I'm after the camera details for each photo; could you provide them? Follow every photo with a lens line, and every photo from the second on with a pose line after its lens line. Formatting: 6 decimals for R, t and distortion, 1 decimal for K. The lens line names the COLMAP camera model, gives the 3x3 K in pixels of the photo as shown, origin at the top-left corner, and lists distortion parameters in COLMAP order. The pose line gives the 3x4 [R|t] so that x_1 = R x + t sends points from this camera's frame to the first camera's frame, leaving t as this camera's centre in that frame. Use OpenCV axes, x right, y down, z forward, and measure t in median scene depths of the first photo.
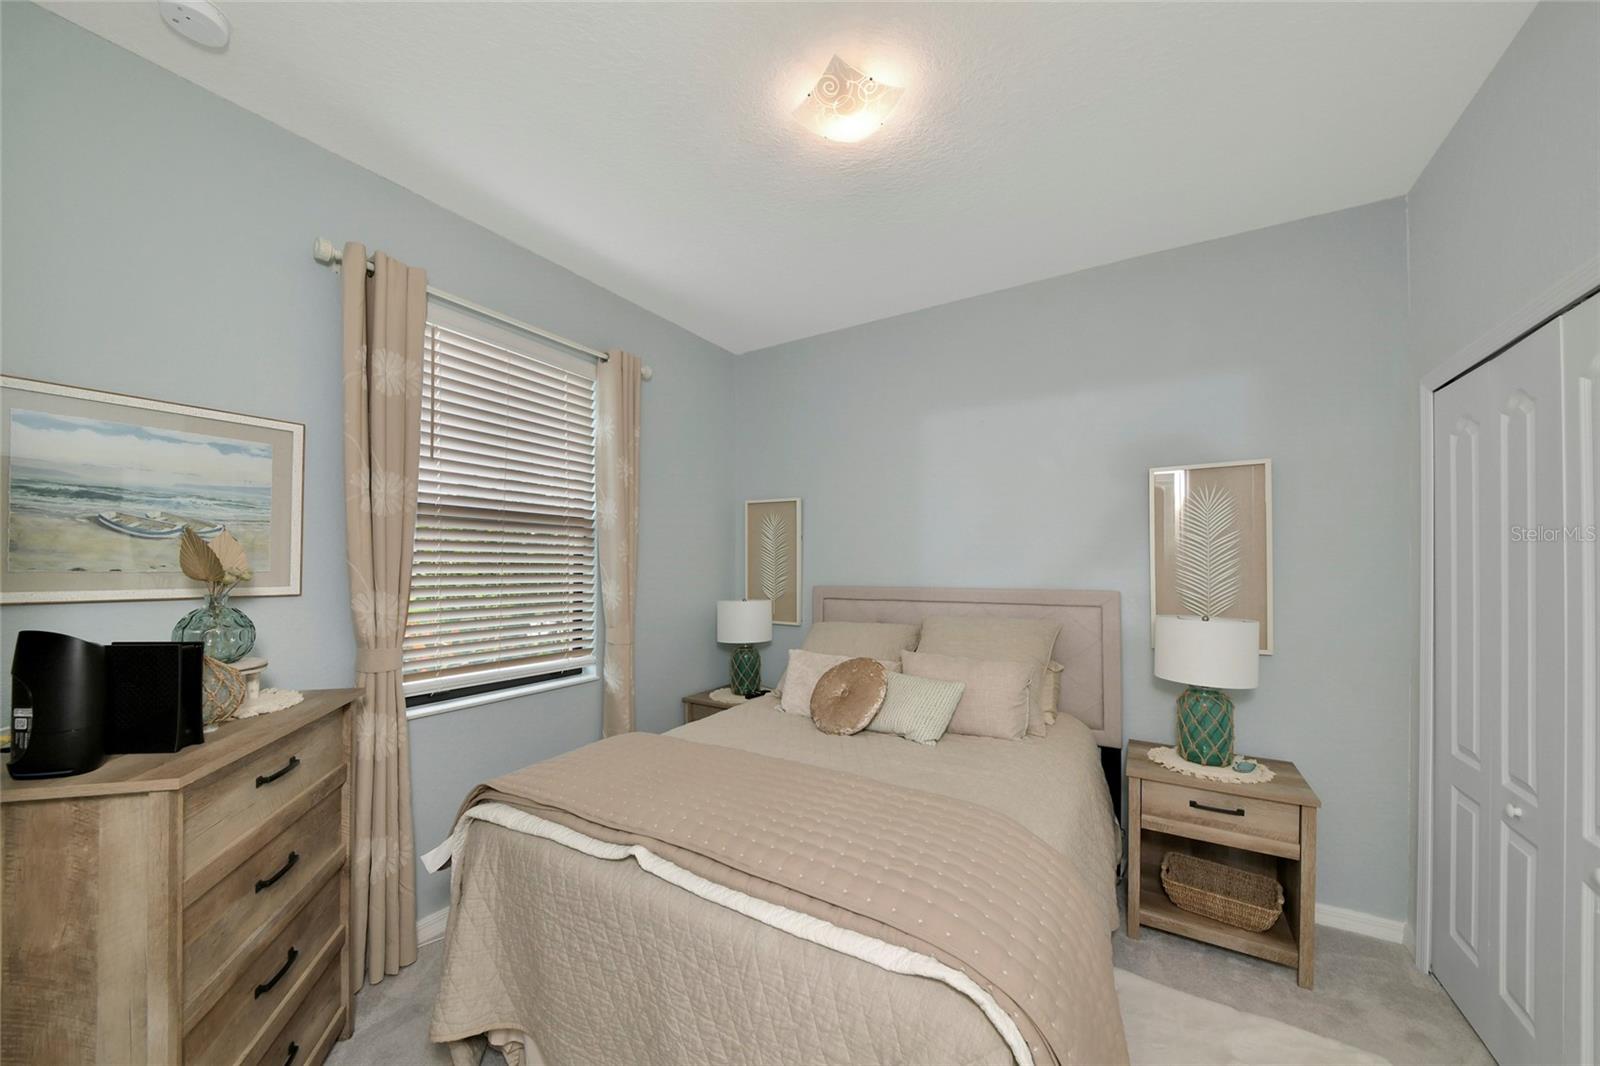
lens RADIAL K [[566.7, 0, 809.7], [0, 566.7, 558.2], [0, 0, 1]] dist [-0.003844, -0.001287]
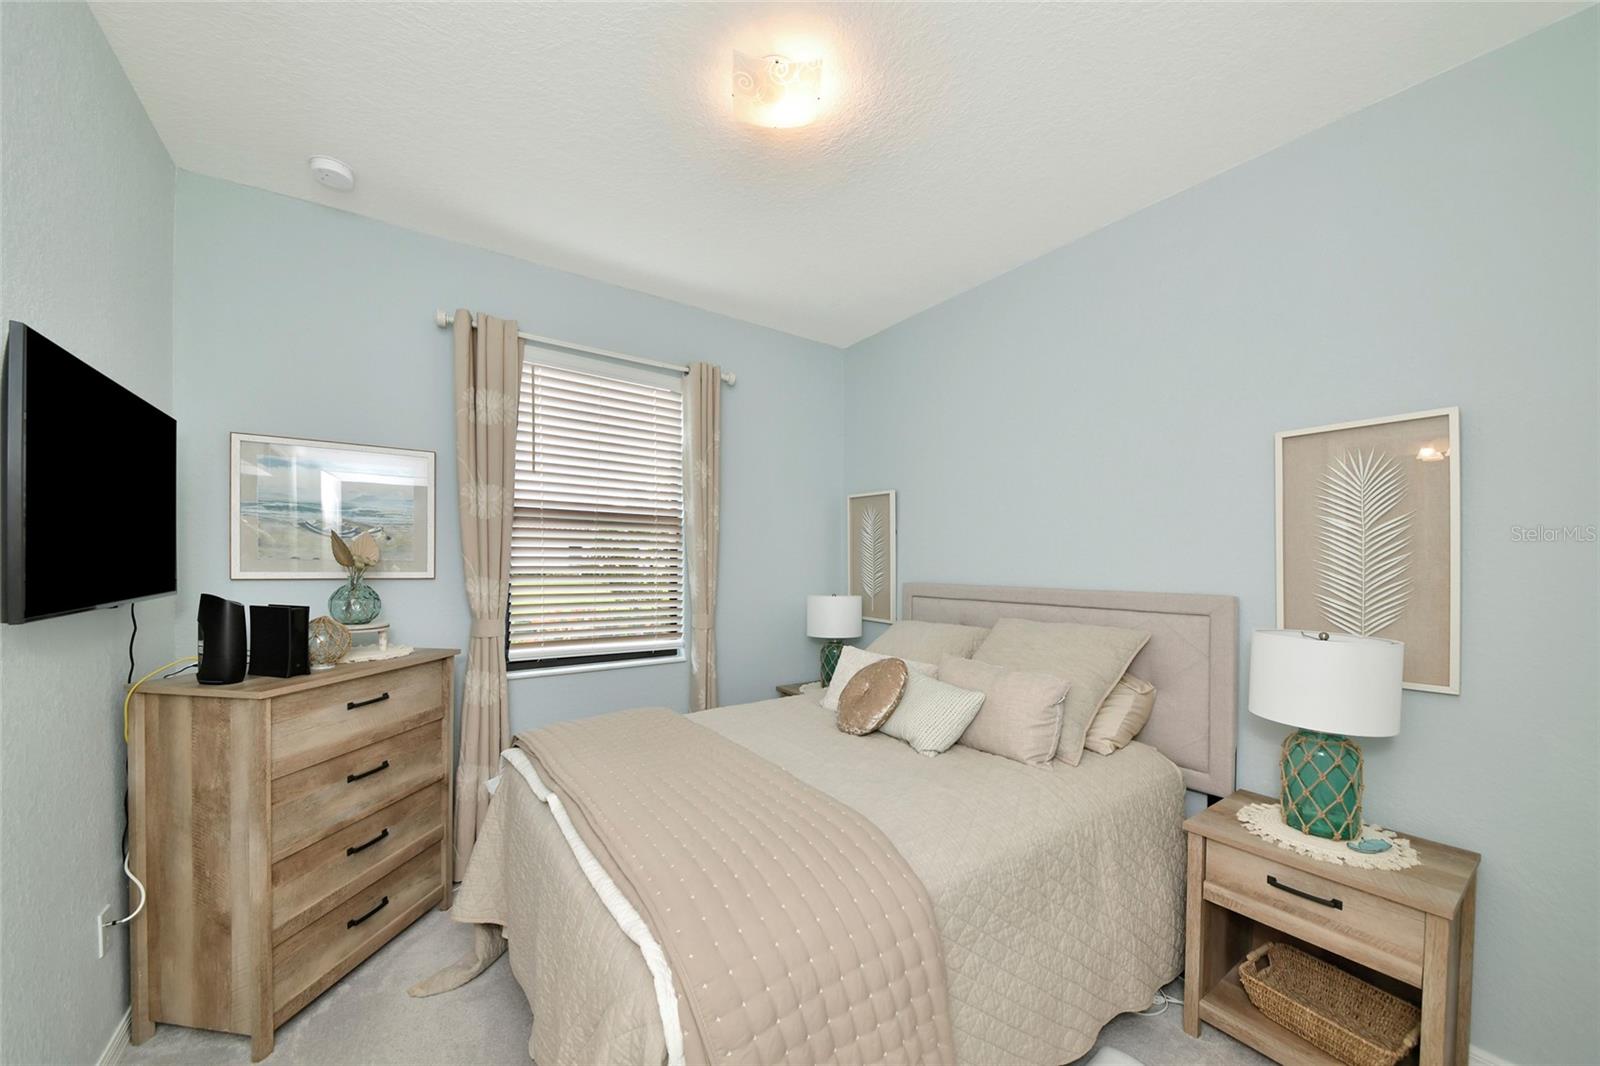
lens RADIAL K [[566.7, 0, 748.9], [0, 566.7, 565.2], [0, 0, 1]] dist [-0.003844, -0.001287]
pose [[0.921242, 0.011313, -0.388825, 0.306013], [-0.003772, 0.999790, 0.020153, 0.003033], [0.388972, -0.017099, 0.921091, 0.043894]]
